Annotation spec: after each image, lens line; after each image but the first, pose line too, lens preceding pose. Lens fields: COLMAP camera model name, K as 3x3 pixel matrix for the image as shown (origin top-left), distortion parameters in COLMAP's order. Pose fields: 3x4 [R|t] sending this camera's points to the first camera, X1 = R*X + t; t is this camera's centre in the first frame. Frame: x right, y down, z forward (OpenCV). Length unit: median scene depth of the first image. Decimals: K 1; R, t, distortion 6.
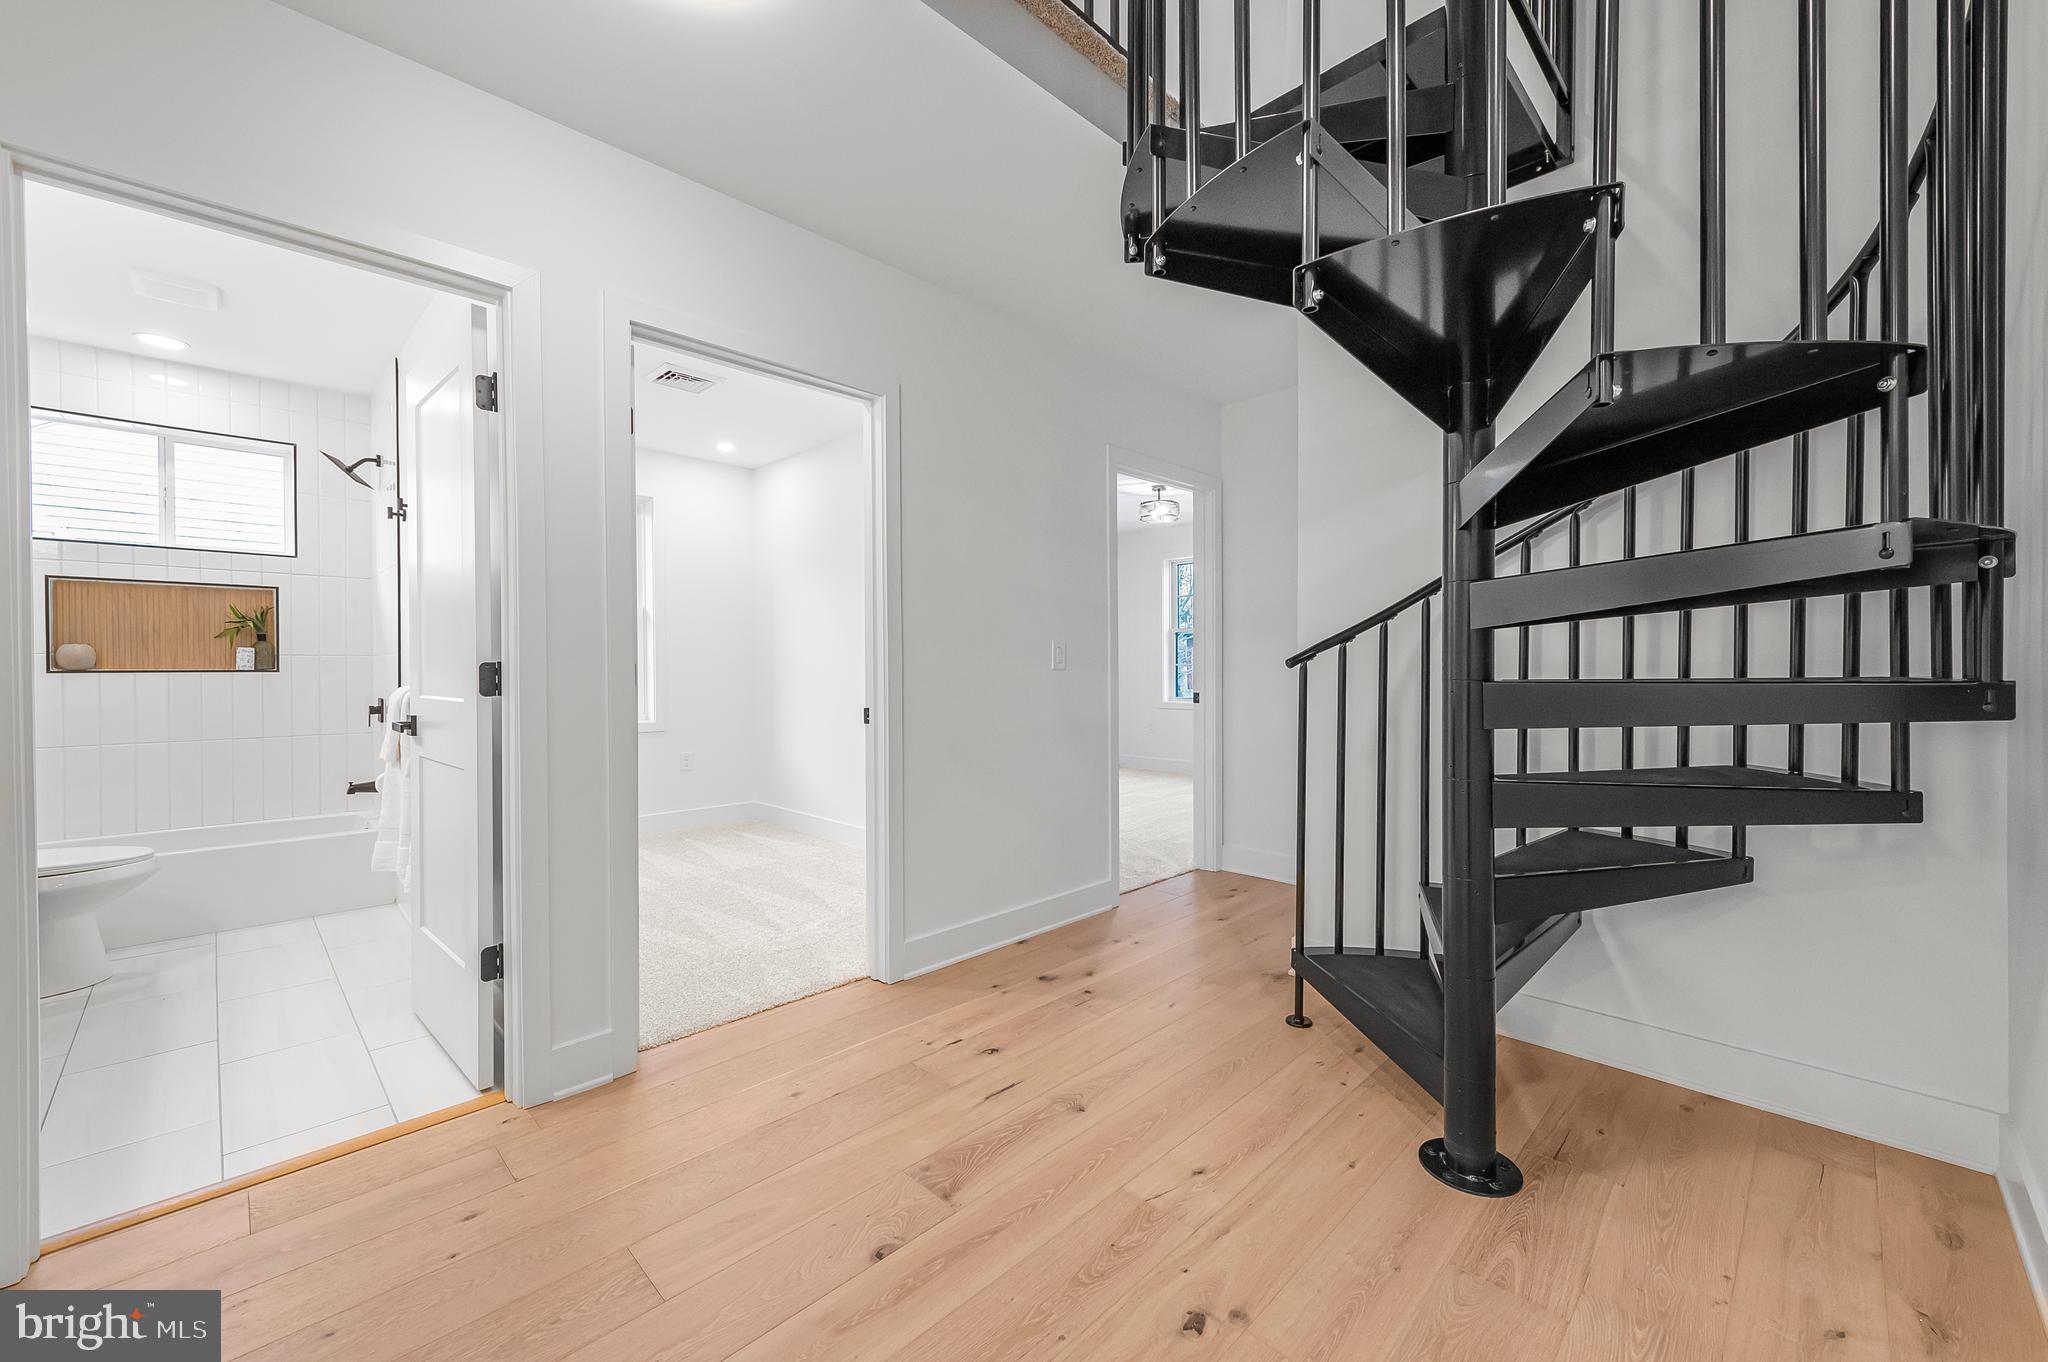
lens RADIAL K [[787.8, 0, 1030.1], [0, 787.8, 657.4], [0, 0, 1]] dist [0.000310, -0.000083]
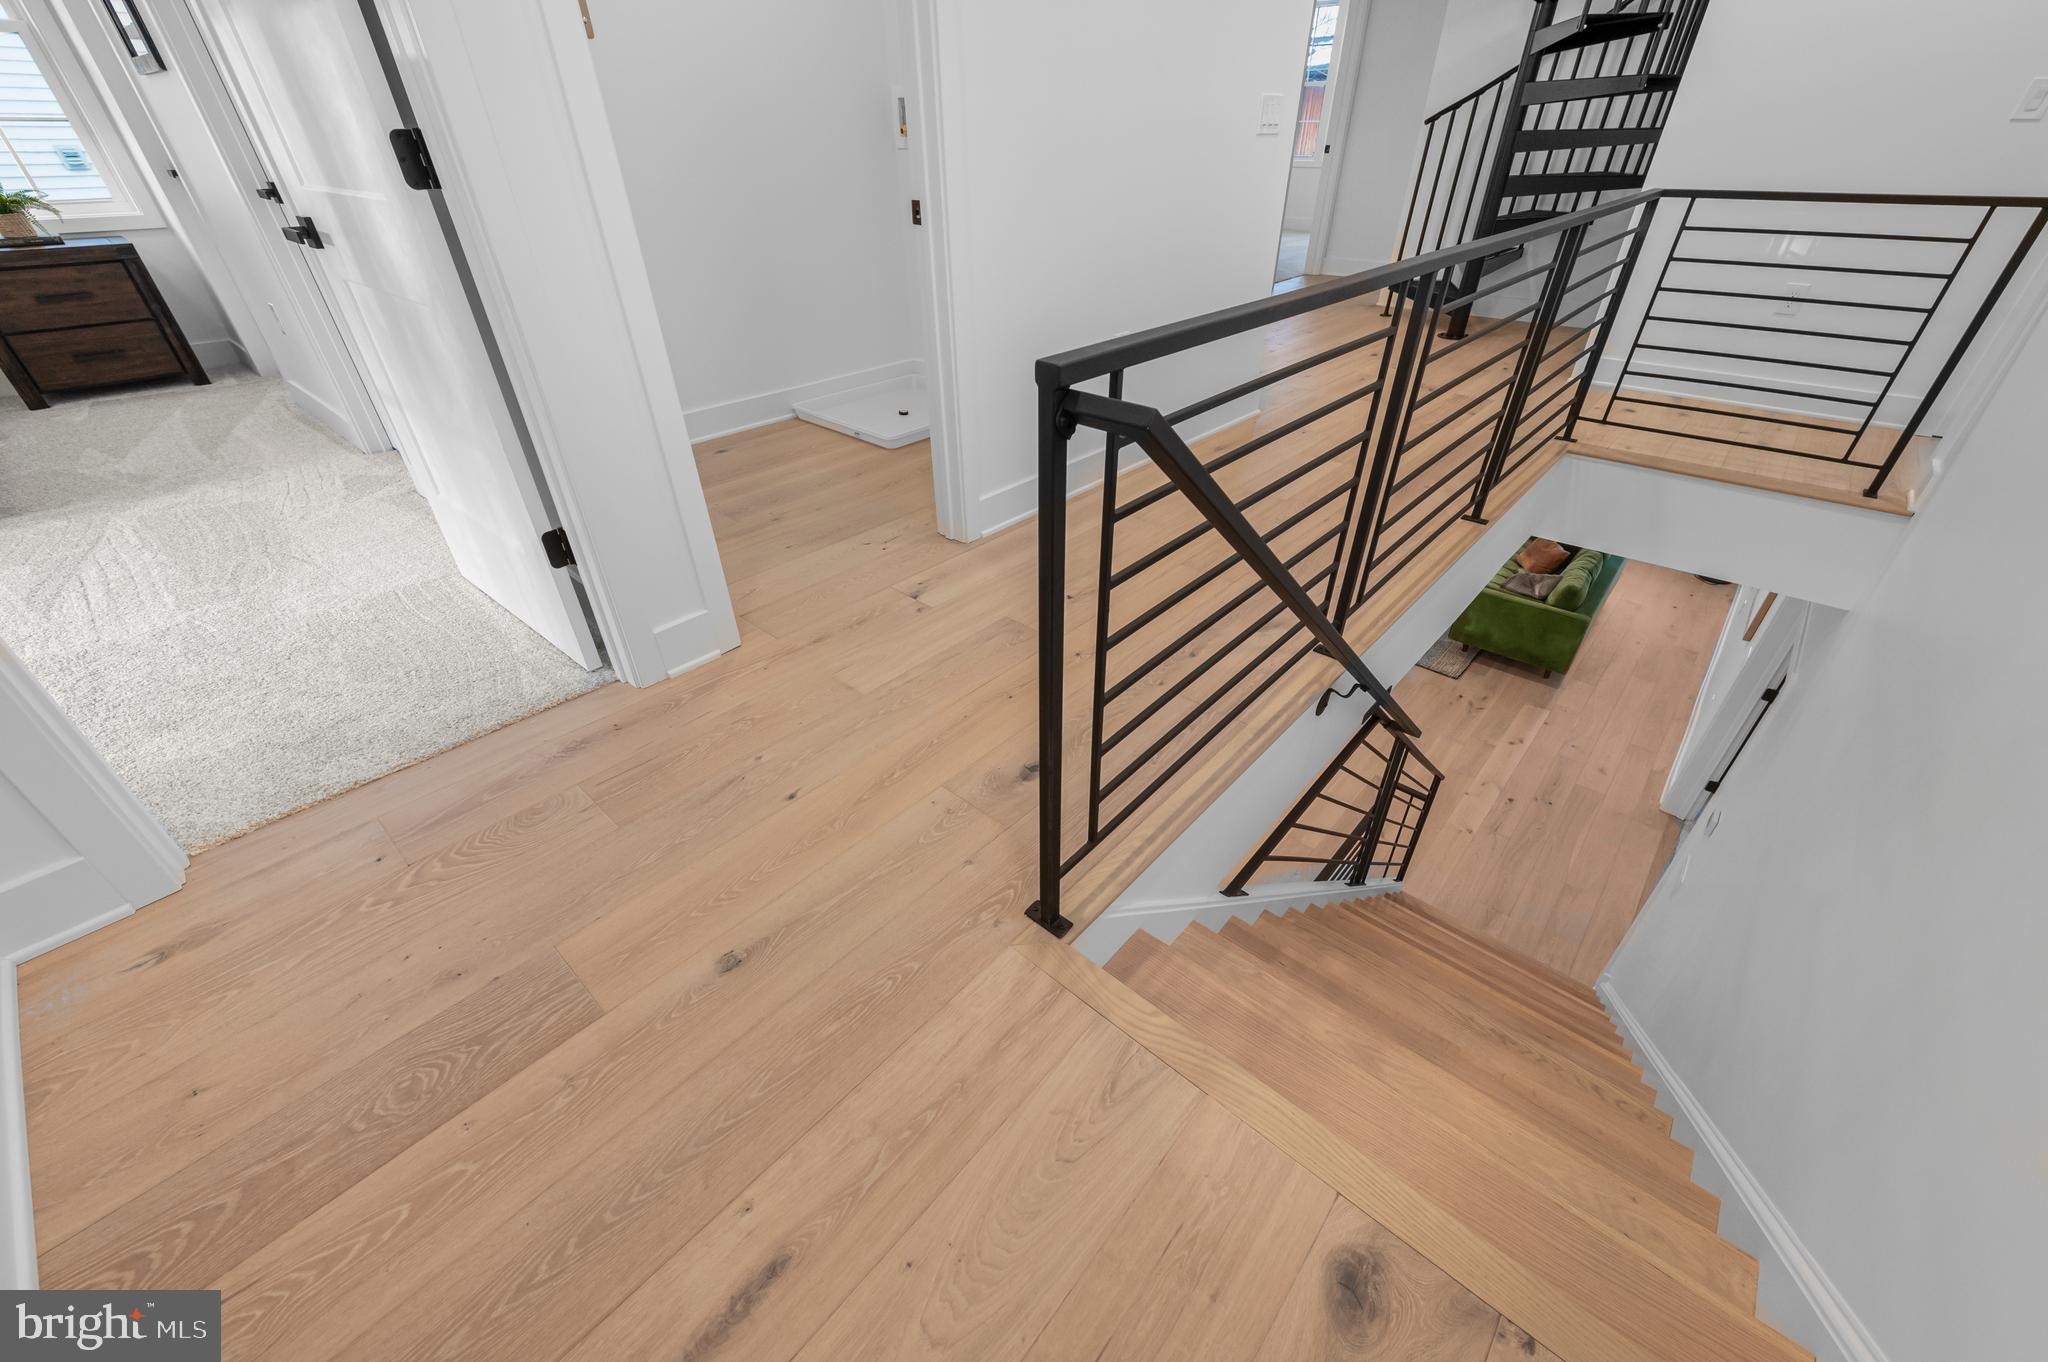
lens RADIAL K [[815.9, 0, 1031.1], [0, 815.9, 683.9], [0, 0, 1]] dist [-0.007446, -0.000371]
pose [[0.998116, -0.042864, 0.043905, -1.212346], [0.009881, 0.818489, 0.574437, -0.028159], [-0.060558, -0.572921, 0.817370, -2.116919]]
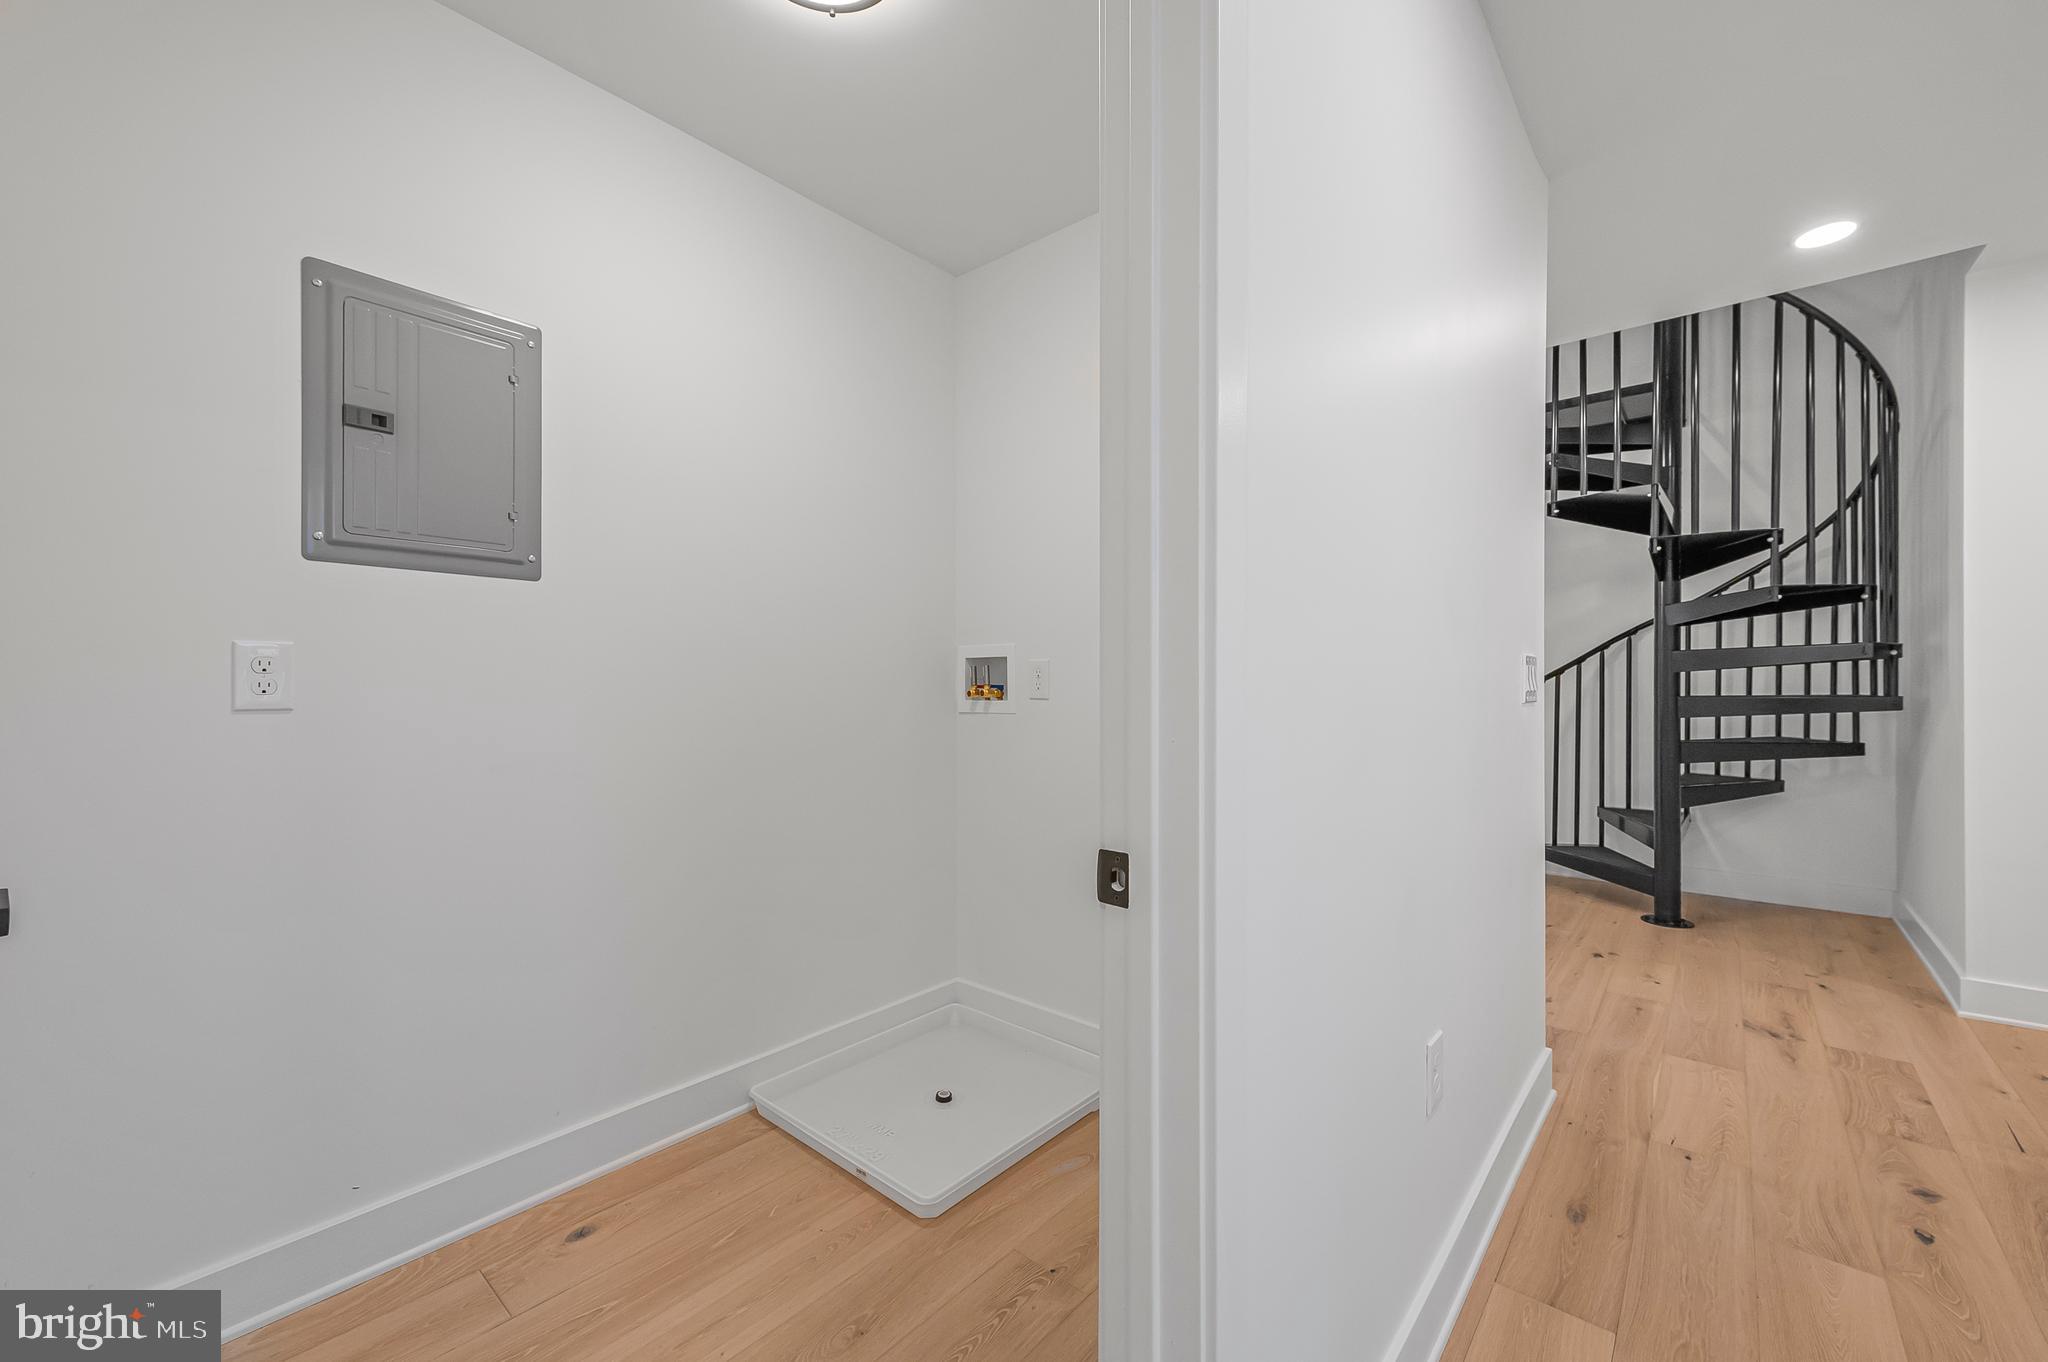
lens RADIAL K [[803.0, 0, 1031.1], [0, 803.0, 671.3], [0, 0, 1]] dist [0.007953, -0.000250]
pose [[0.996293, 0.002026, 0.085997, -1.412299], [-0.002005, 0.999998, -0.000330, -0.033772], [-0.085998, 0.000156, 0.996295, -1.086574]]
